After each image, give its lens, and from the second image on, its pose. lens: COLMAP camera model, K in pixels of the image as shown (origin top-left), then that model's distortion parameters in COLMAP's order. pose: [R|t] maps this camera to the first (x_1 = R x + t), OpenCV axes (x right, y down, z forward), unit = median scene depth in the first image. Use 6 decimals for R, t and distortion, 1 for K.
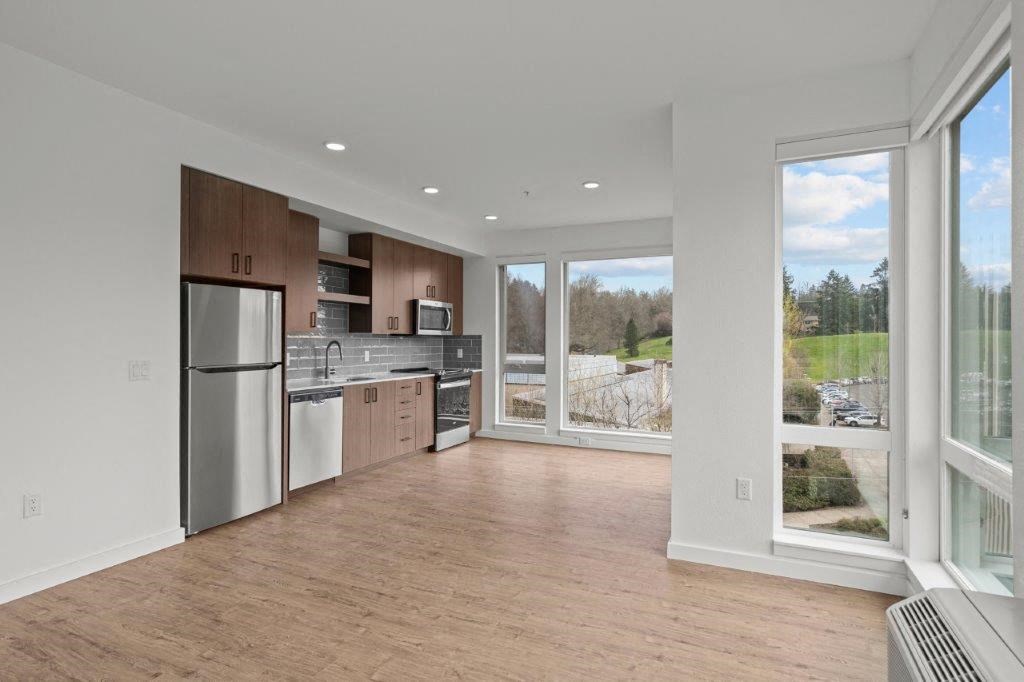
lens RADIAL K [[522.0, 0, 514.1], [0, 522.0, 339.9], [0, 0, 1]] dist [0.003155, -0.000535]
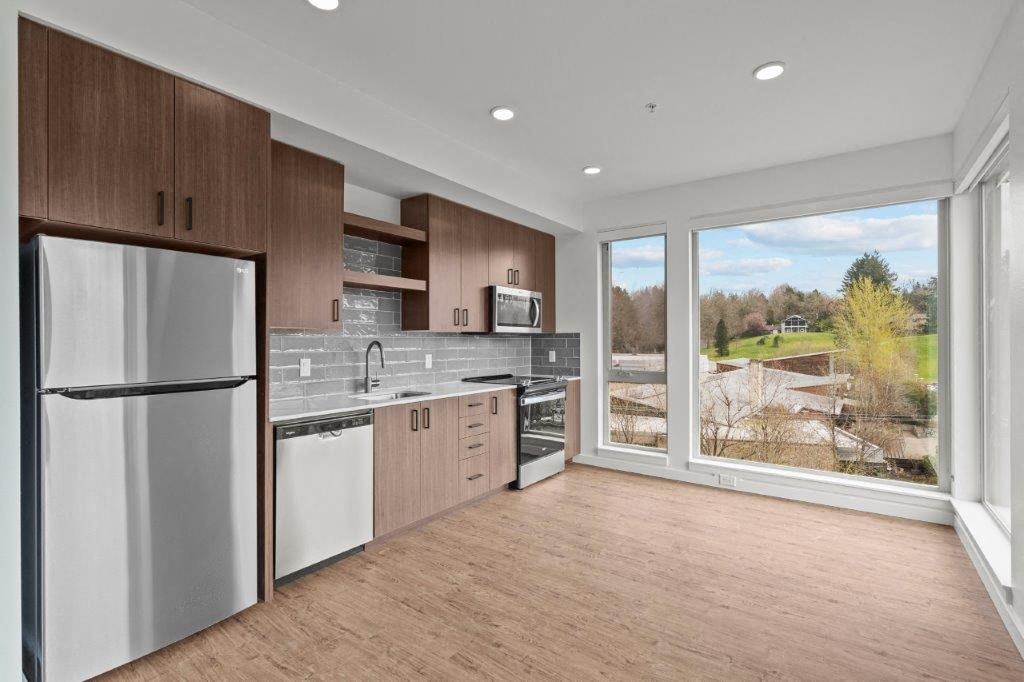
lens RADIAL K [[467.0, 0, 514.2], [0, 467.0, 342.4], [0, 0, 1]] dist [-0.006742, 0.002179]
pose [[0.980755, -0.006113, -0.195146, -0.027961], [0.006758, 0.999974, 0.002637, 0.003096], [0.195125, -0.003905, 0.980771, 0.374613]]
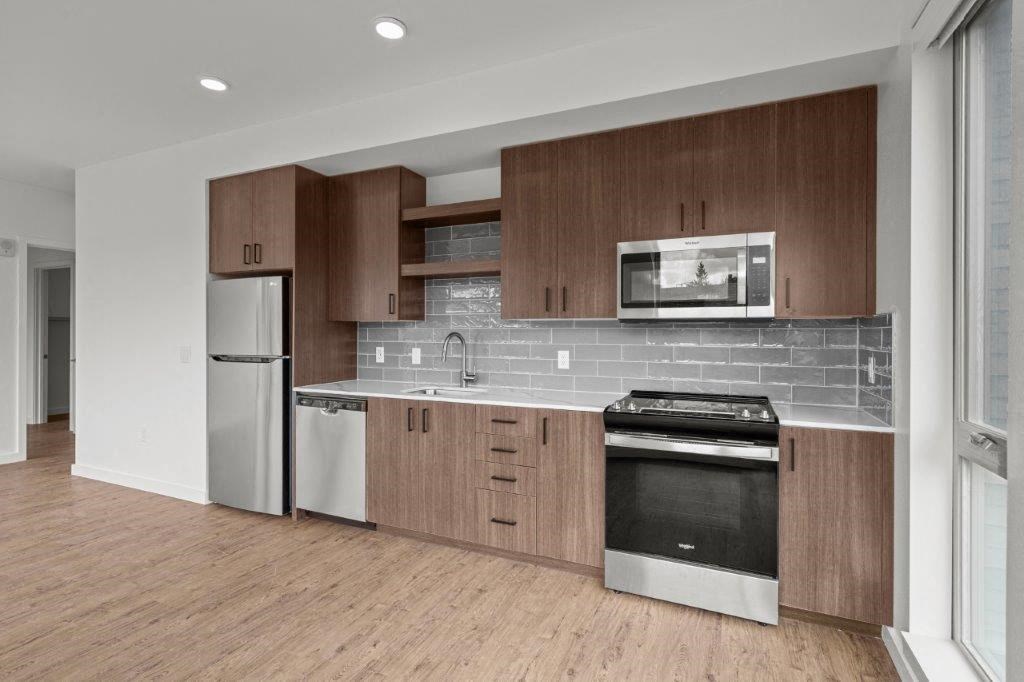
lens RADIAL K [[499.3, 0, 518.4], [0, 499.3, 339.1], [0, 0, 1]] dist [-0.007030, 0.002112]
pose [[0.013392, 0.007321, -0.999884, 0.284726], [-0.002606, 0.999970, 0.007287, 0.005016], [0.999907, 0.002509, 0.013411, 0.997648]]
